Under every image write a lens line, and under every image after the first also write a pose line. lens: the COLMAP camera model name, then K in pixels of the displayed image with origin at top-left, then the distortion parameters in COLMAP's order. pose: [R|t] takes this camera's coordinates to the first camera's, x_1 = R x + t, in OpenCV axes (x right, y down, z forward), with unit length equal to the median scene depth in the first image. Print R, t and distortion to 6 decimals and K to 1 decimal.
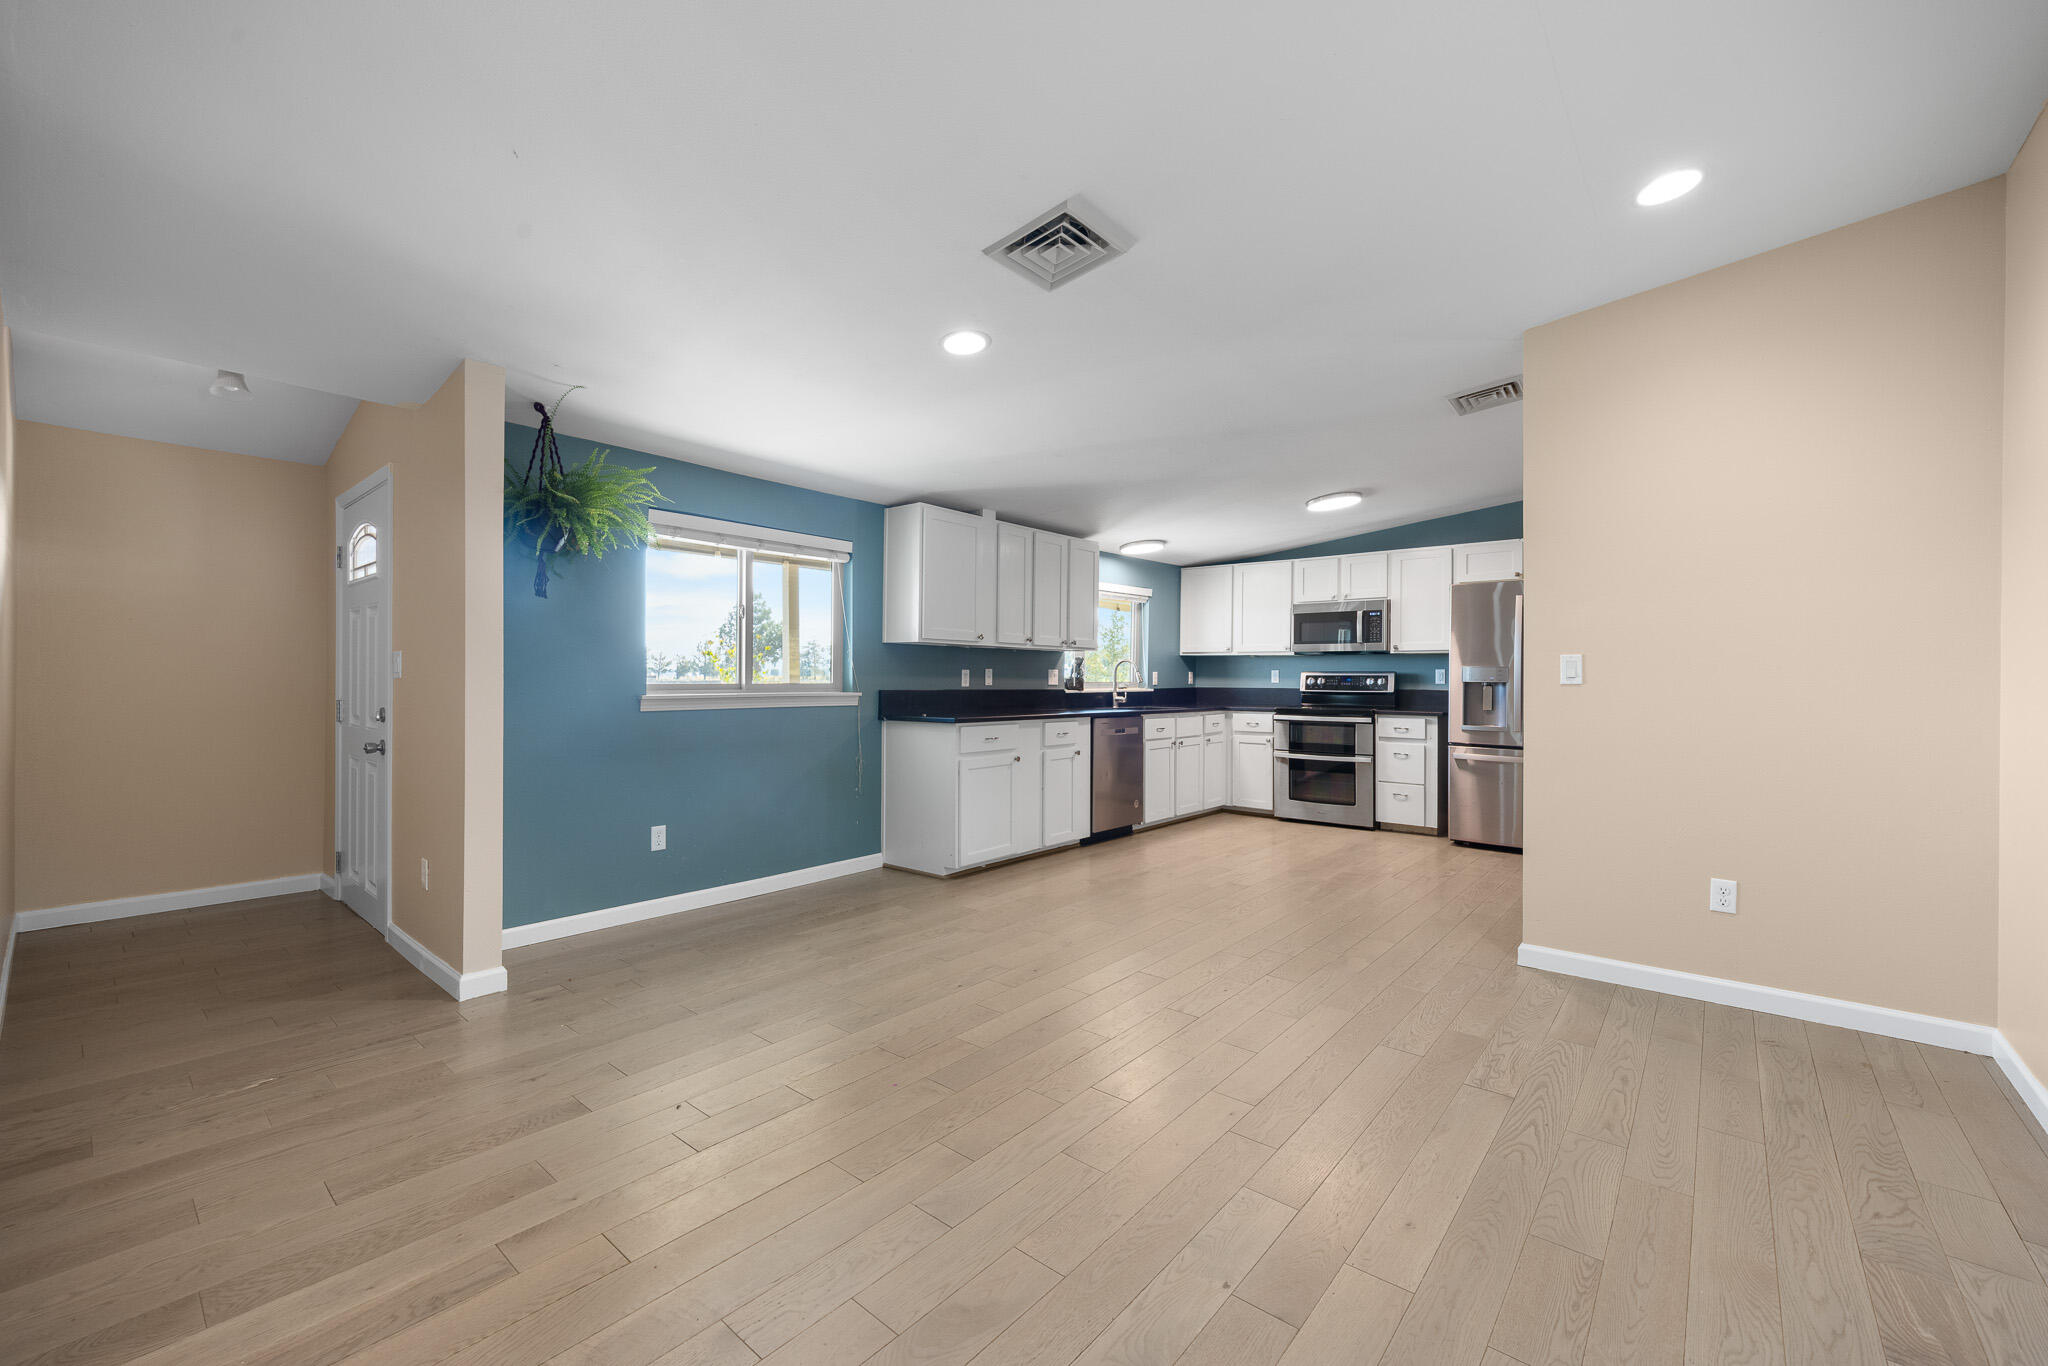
lens RADIAL K [[855.9, 0, 1038.3], [0, 855.9, 680.0], [0, 0, 1]] dist [0.004771, 0.000367]
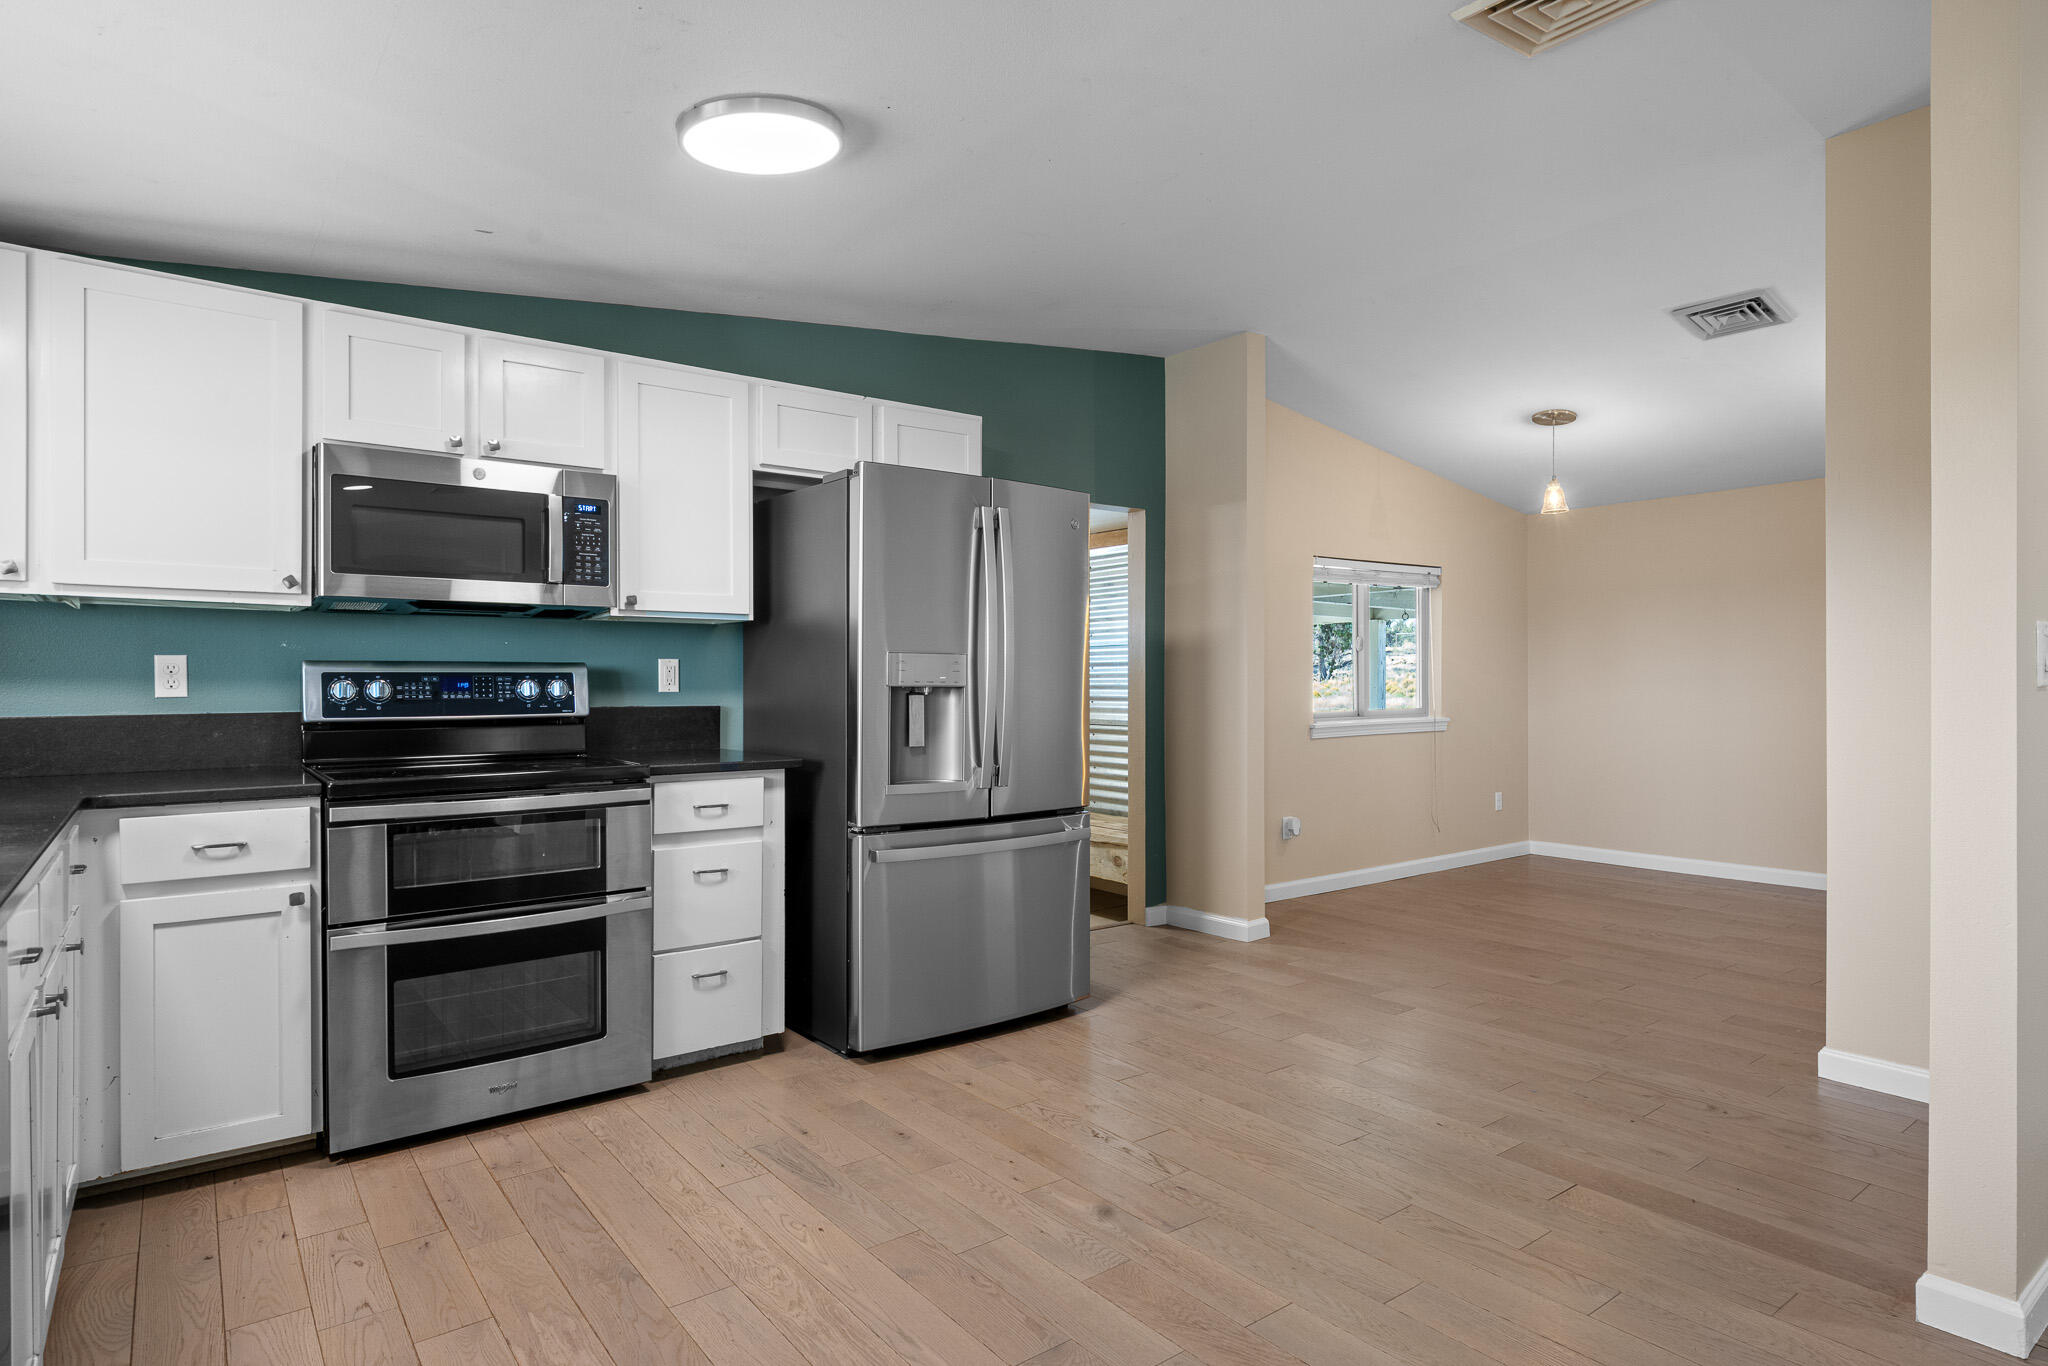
lens RADIAL K [[1111.1, 0, 1055.1], [0, 1111.1, 687.1], [0, 0, 1]] dist [-0.000044, -0.003153]
pose [[0.223173, -0.009506, 0.974733, -0.041343], [0.006176, 0.999946, 0.008338, -0.001821], [-0.974759, 0.004159, 0.223219, 0.738370]]
